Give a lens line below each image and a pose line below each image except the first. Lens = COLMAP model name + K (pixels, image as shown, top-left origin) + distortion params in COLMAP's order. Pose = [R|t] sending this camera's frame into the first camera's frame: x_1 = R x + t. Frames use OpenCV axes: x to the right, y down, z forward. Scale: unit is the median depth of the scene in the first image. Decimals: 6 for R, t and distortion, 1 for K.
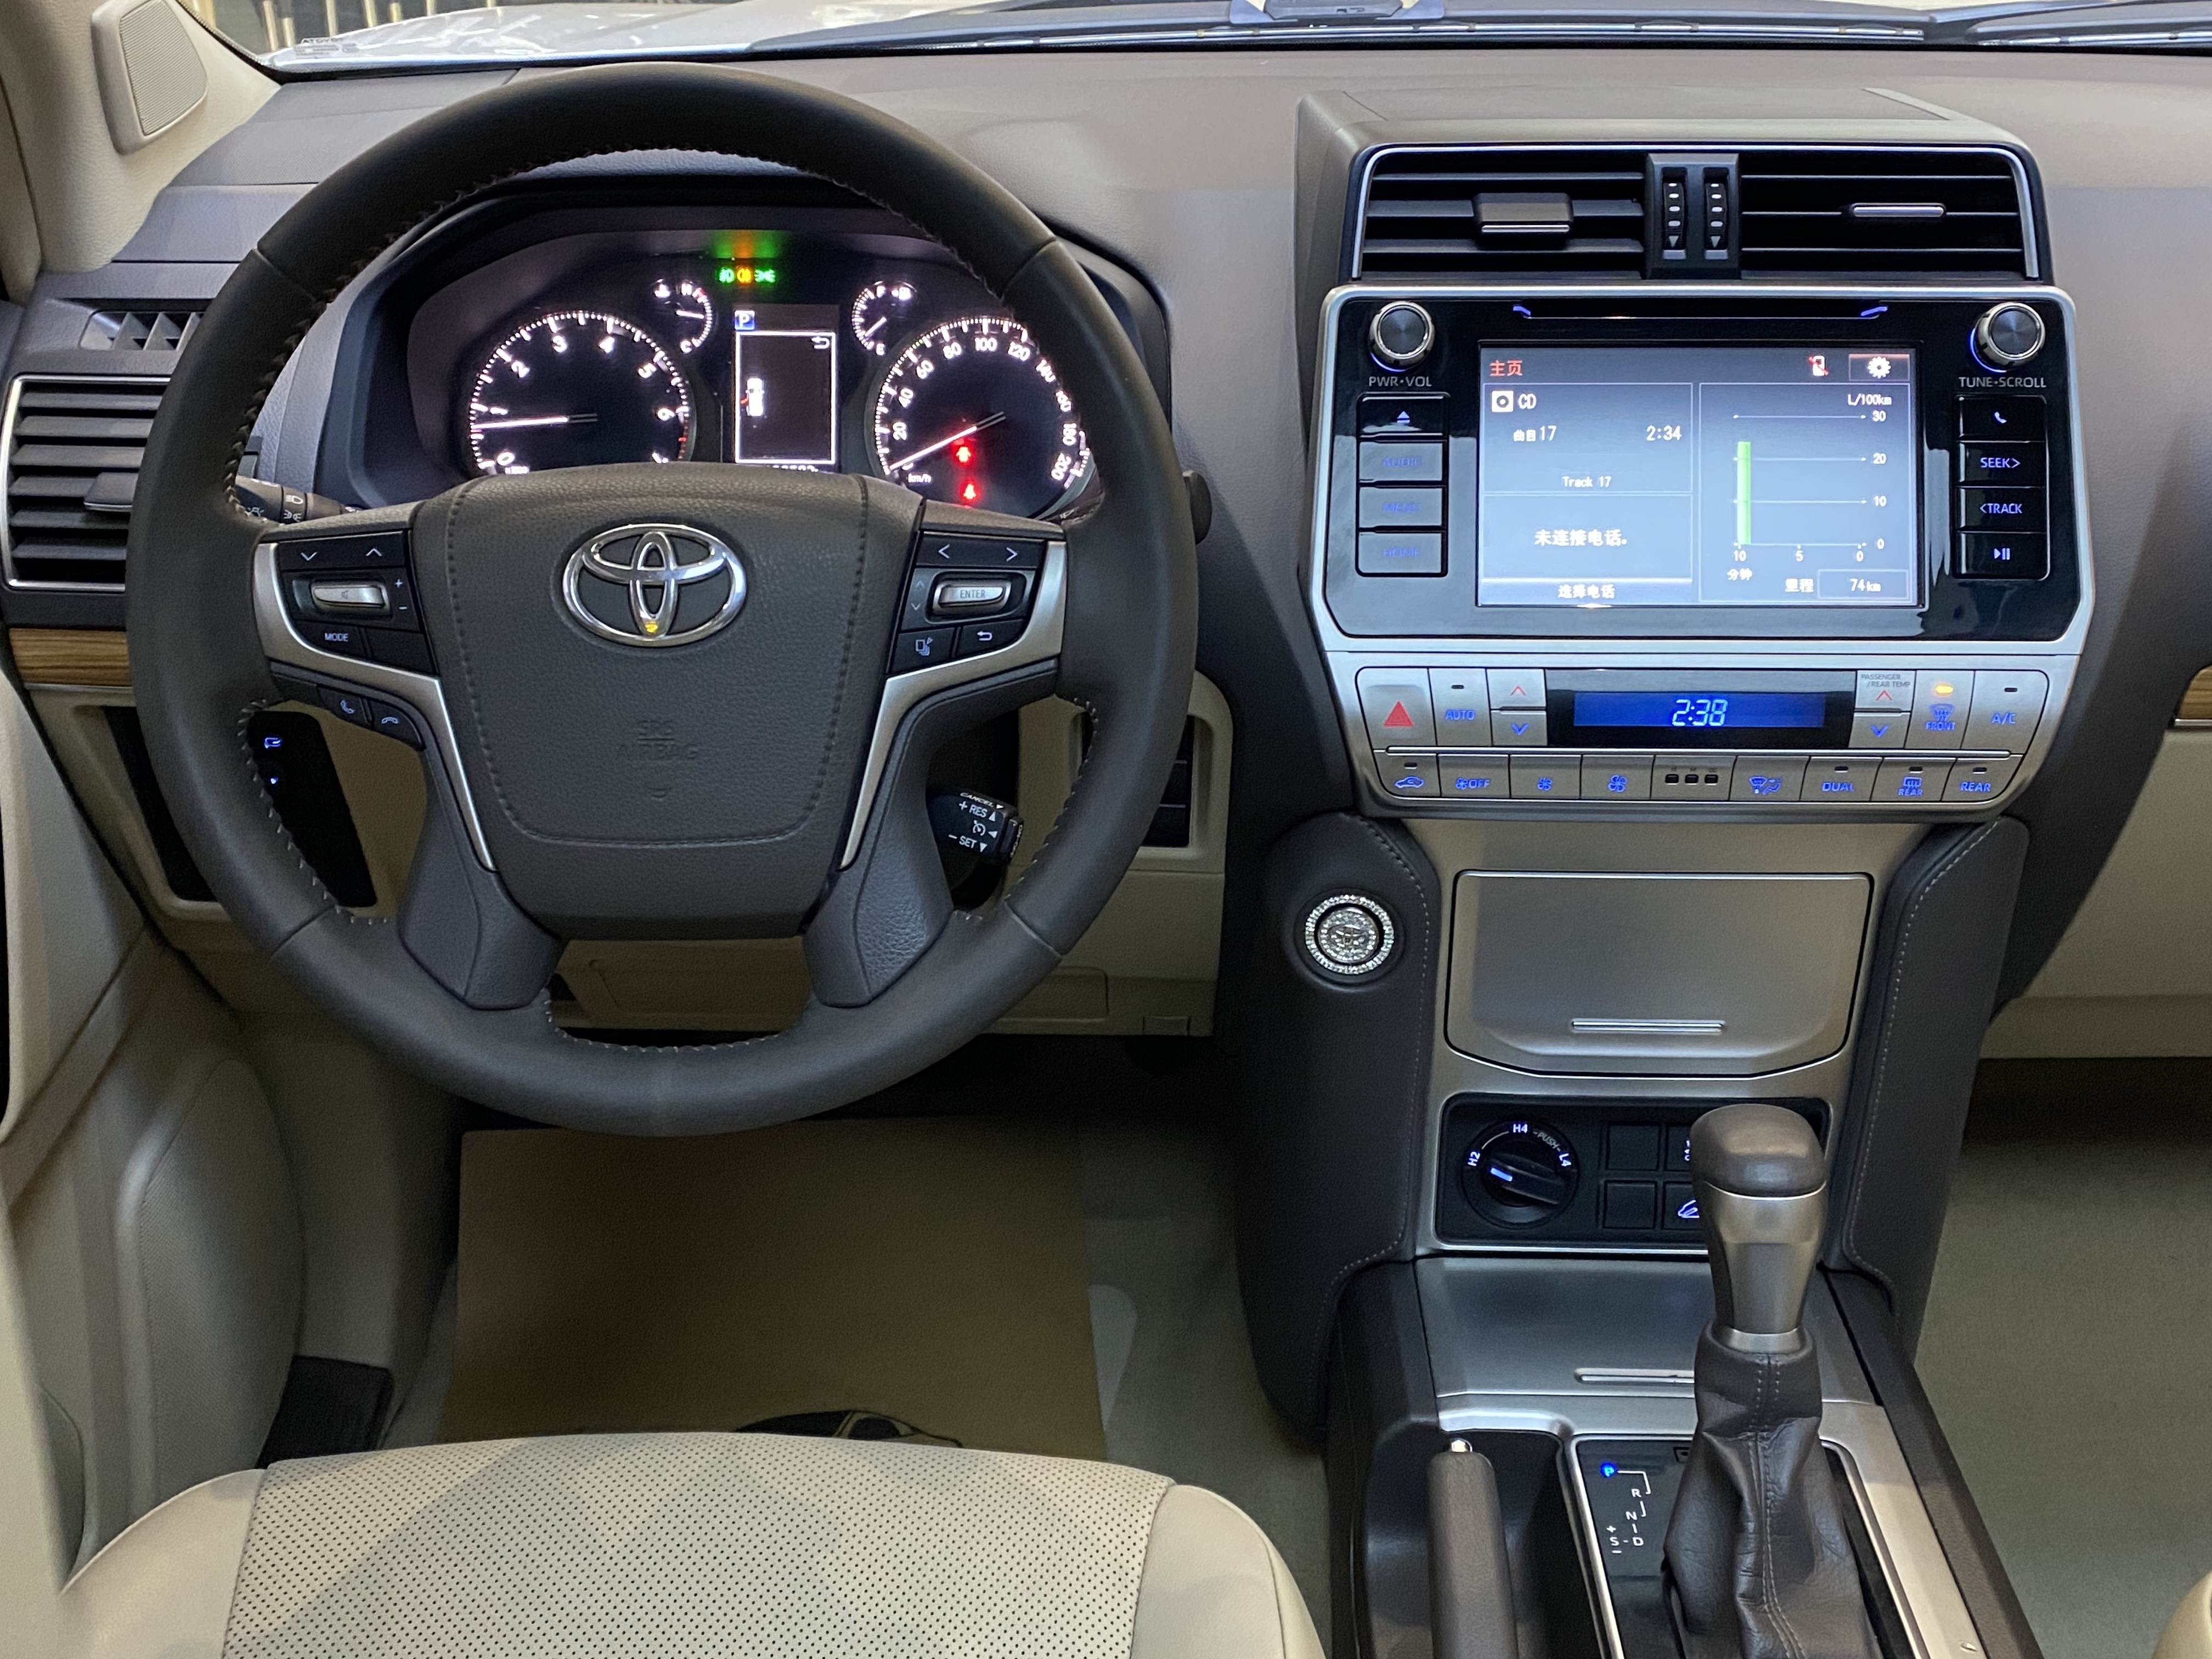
lens RADIAL K [[2317.4, 0, 1057.0], [0, 2317.4, 728.8], [0, 0, 1]] dist [0.013690, -0.278603]
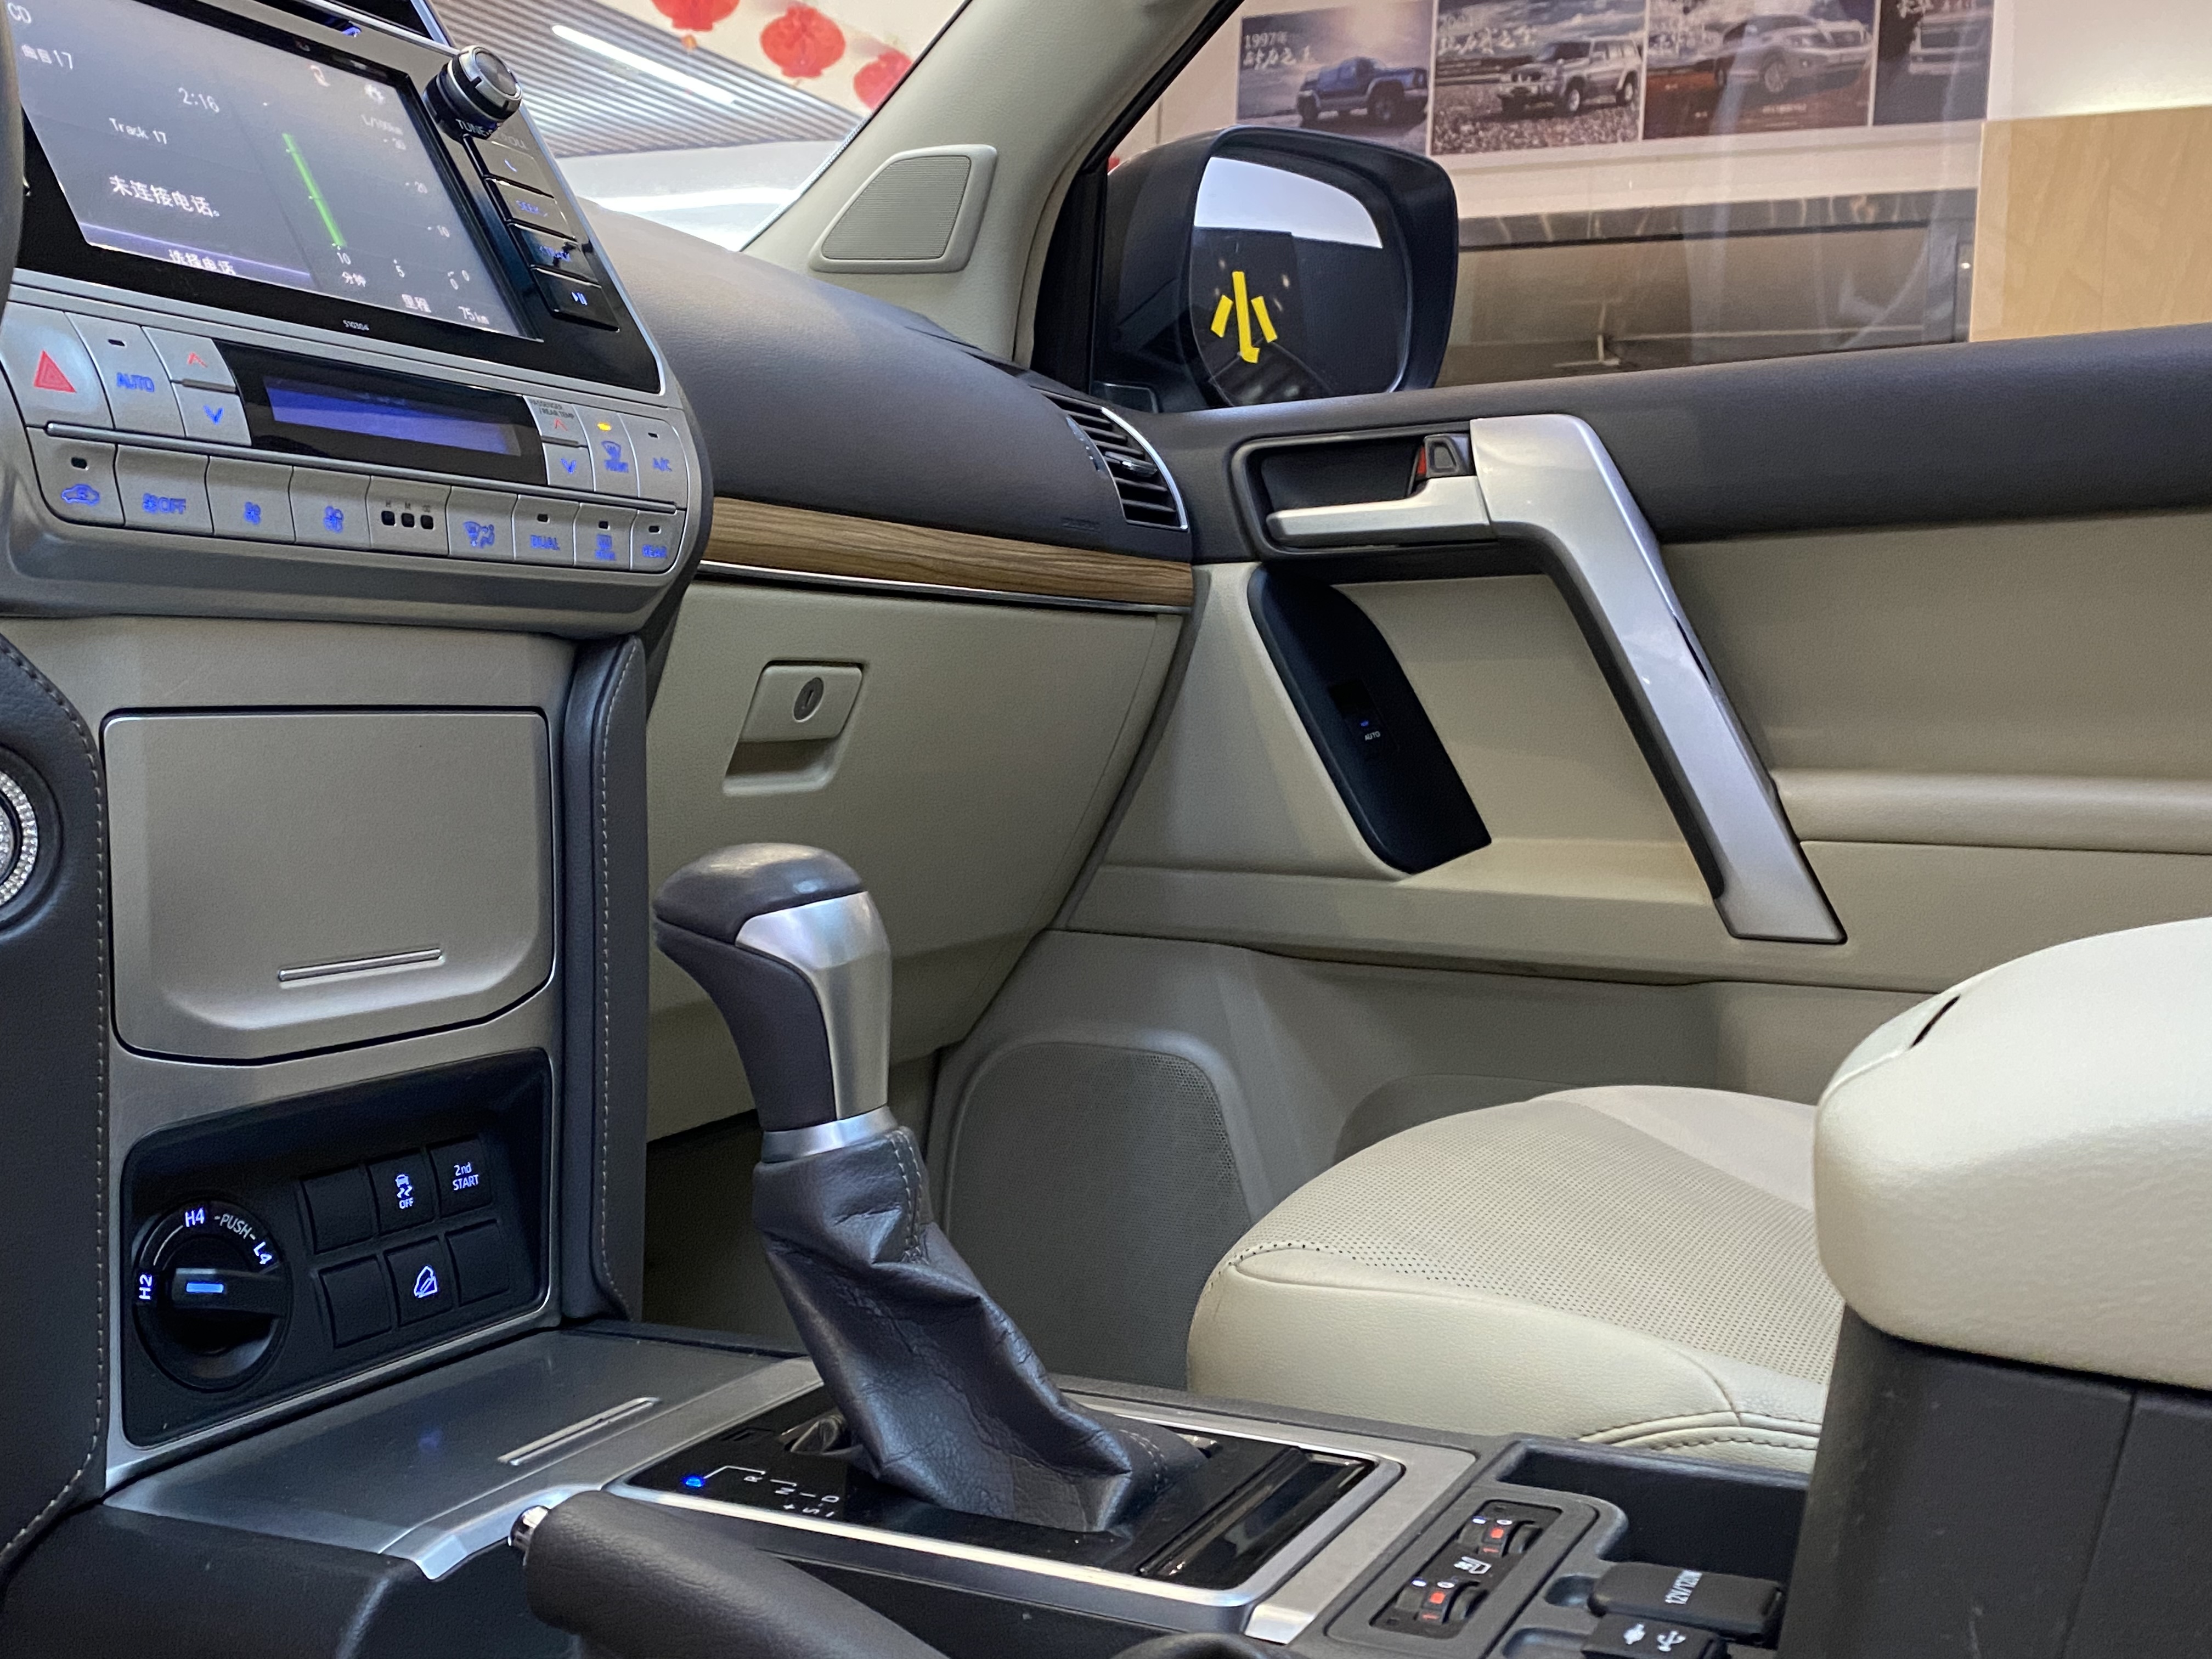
lens RADIAL K [[2298.4, 0, 1106.0], [0, 2298.4, 829.5], [0, 0, 1]] dist [0.014006, 0.008321]
pose [[0.404475, -0.045237, 0.913430, -0.291408], [0.387830, 0.913006, -0.126519, 0.281311], [-0.828244, 0.405429, 0.386832, 0.582759]]
